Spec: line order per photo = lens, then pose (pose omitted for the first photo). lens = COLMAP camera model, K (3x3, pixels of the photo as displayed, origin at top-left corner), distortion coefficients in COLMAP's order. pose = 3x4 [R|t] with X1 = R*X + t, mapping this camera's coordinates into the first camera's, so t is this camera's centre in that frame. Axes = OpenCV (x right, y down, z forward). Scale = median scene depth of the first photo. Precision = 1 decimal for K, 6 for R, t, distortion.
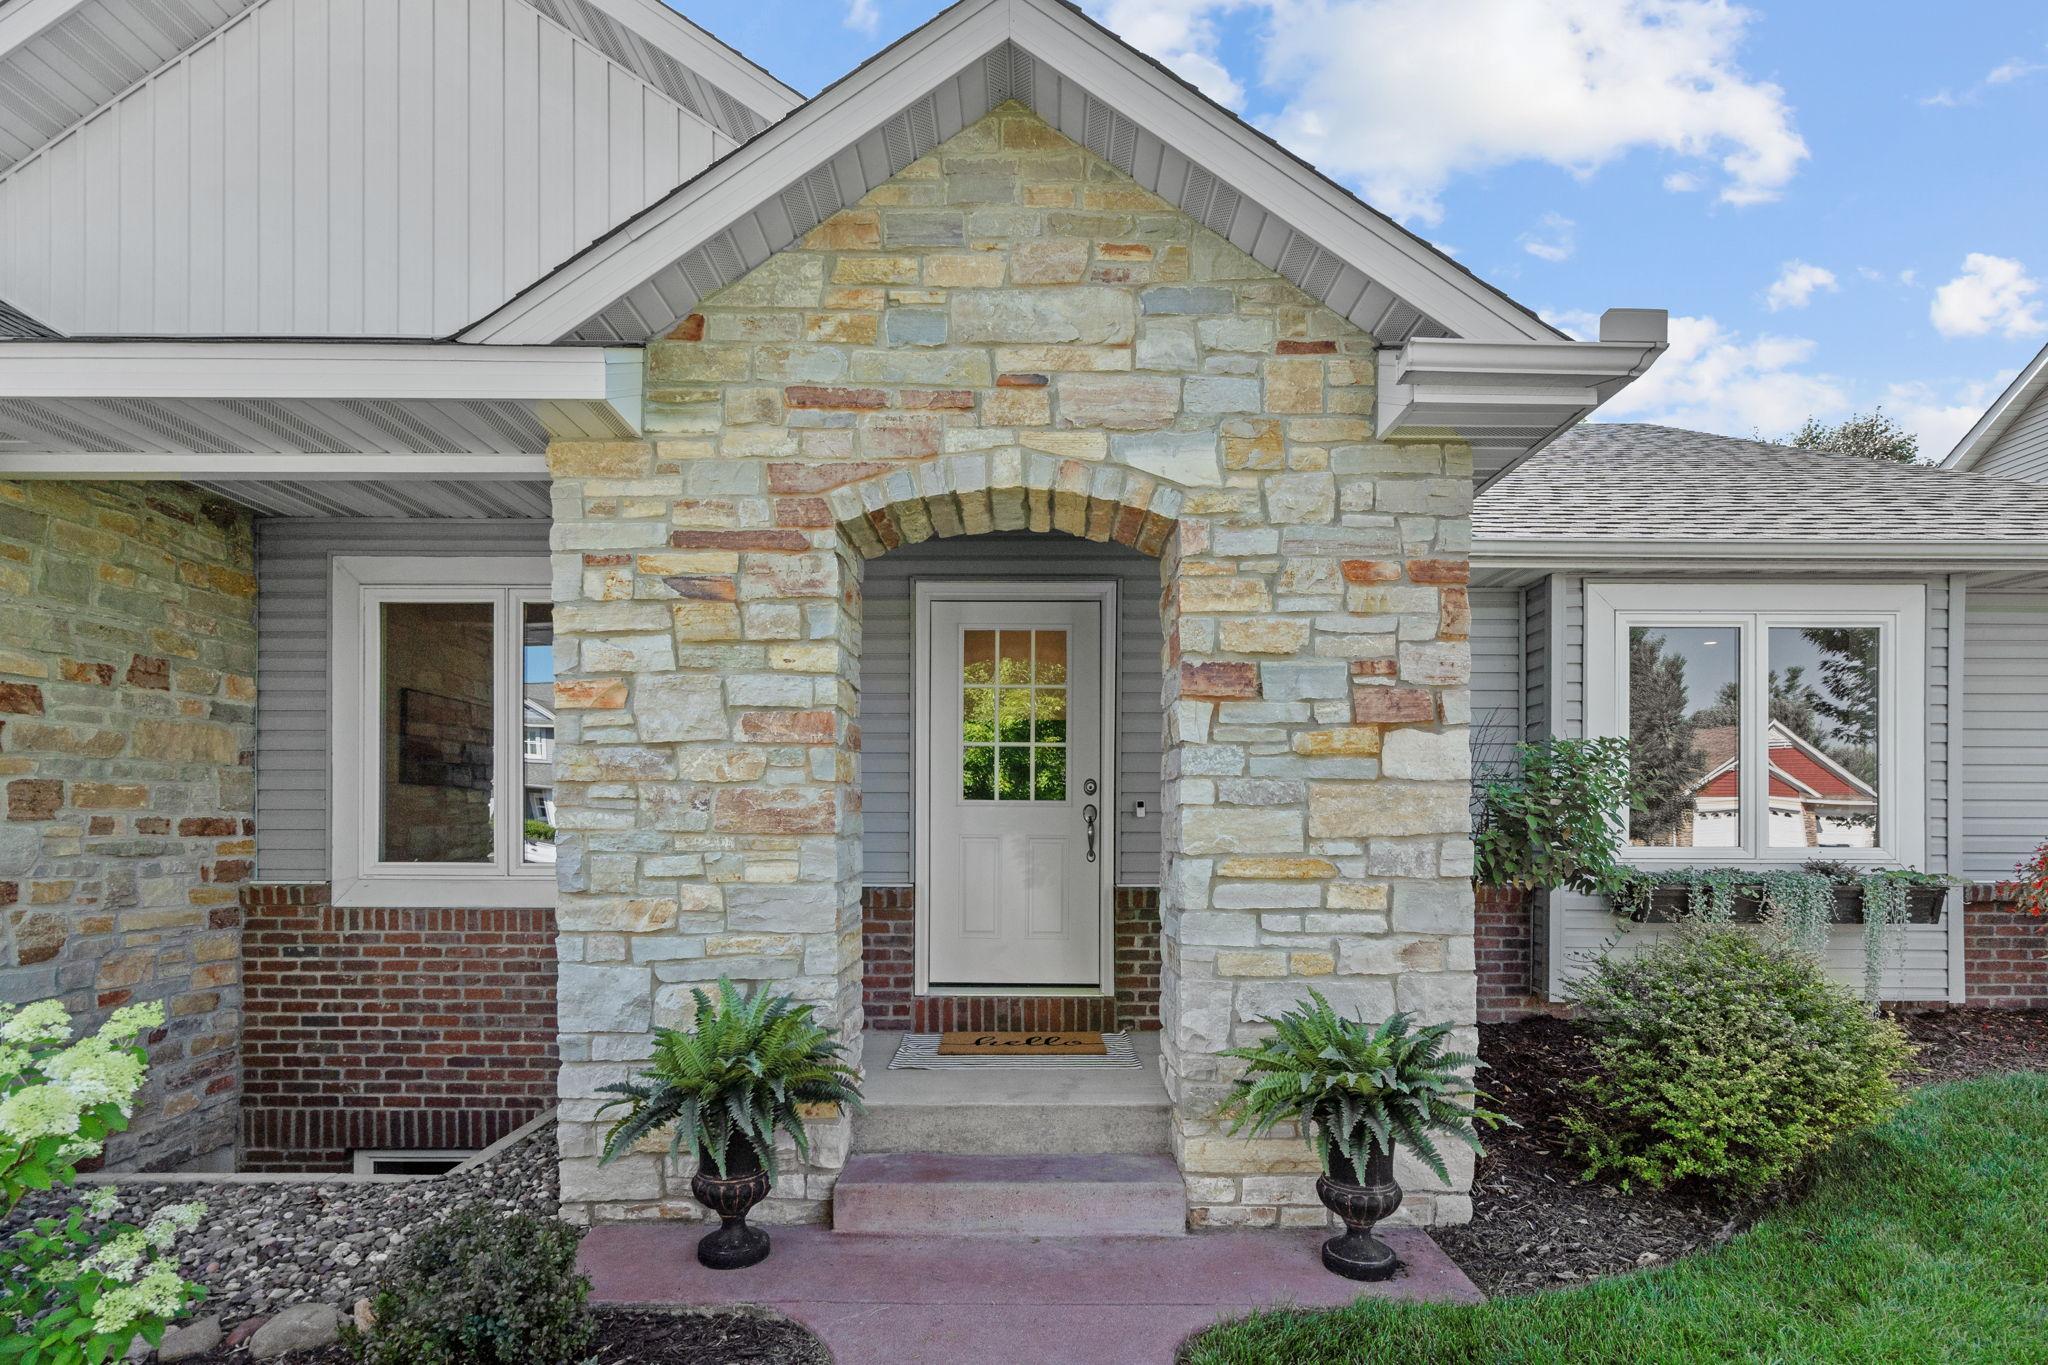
lens RADIAL K [[929.1, 0, 1027.6], [0, 929.1, 682.0], [0, 0, 1]] dist [0.001563, -0.000566]
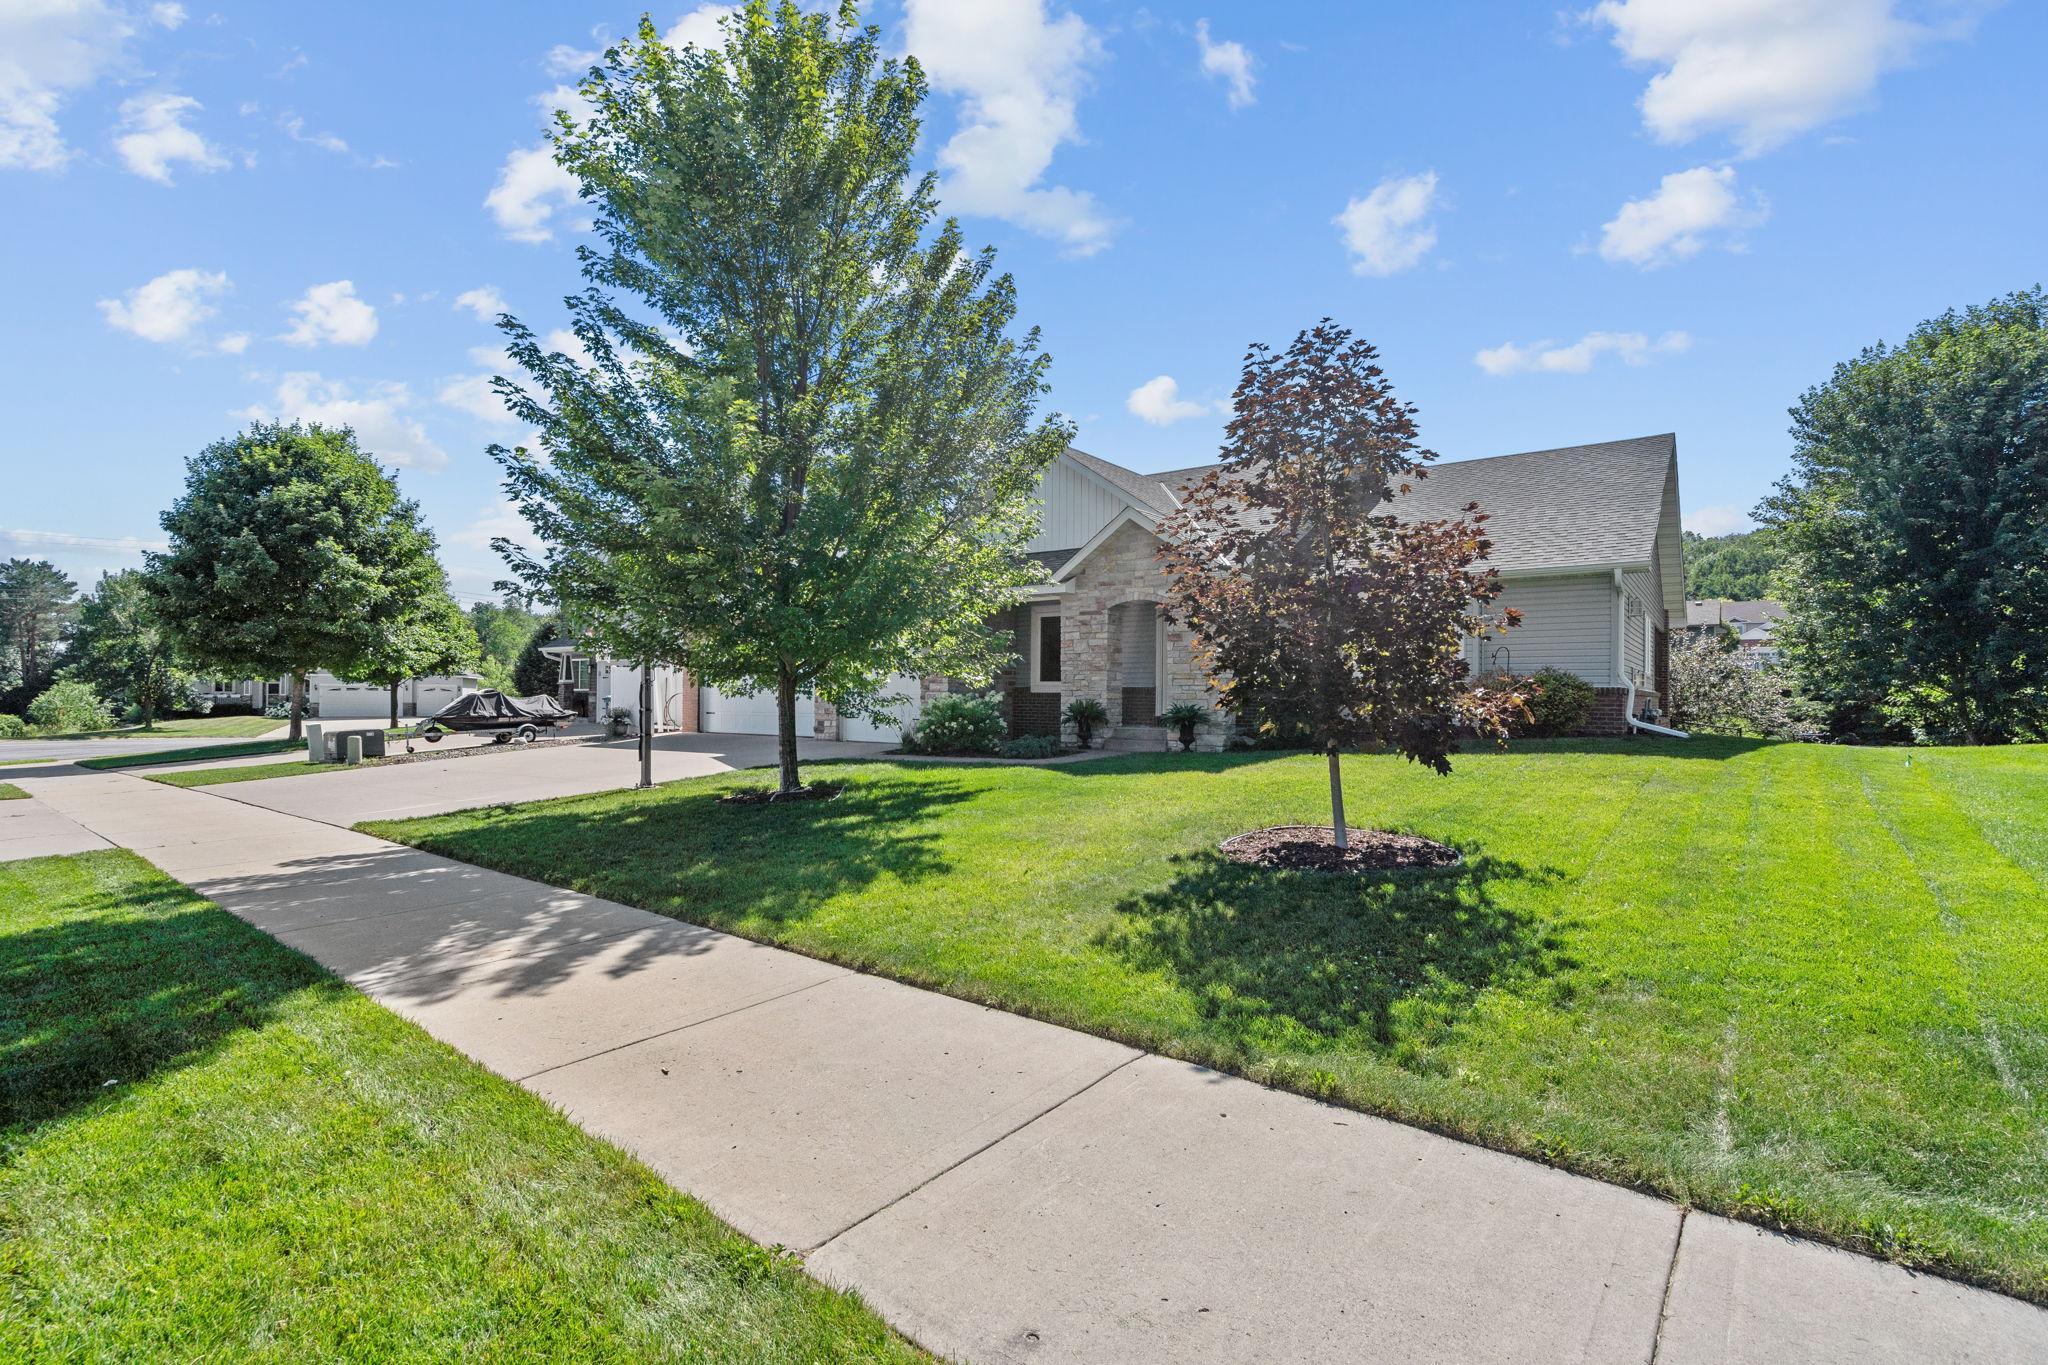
lens RADIAL K [[929.1, 0, 1023.0], [0, 929.1, 671.0], [0, 0, 1]] dist [0.001563, -0.000566]
pose [[0.760094, -0.010928, -0.649722, 2.715717], [-0.005854, 0.999703, -0.023663, 0.288224], [0.649787, 0.021789, 0.759804, -3.112819]]
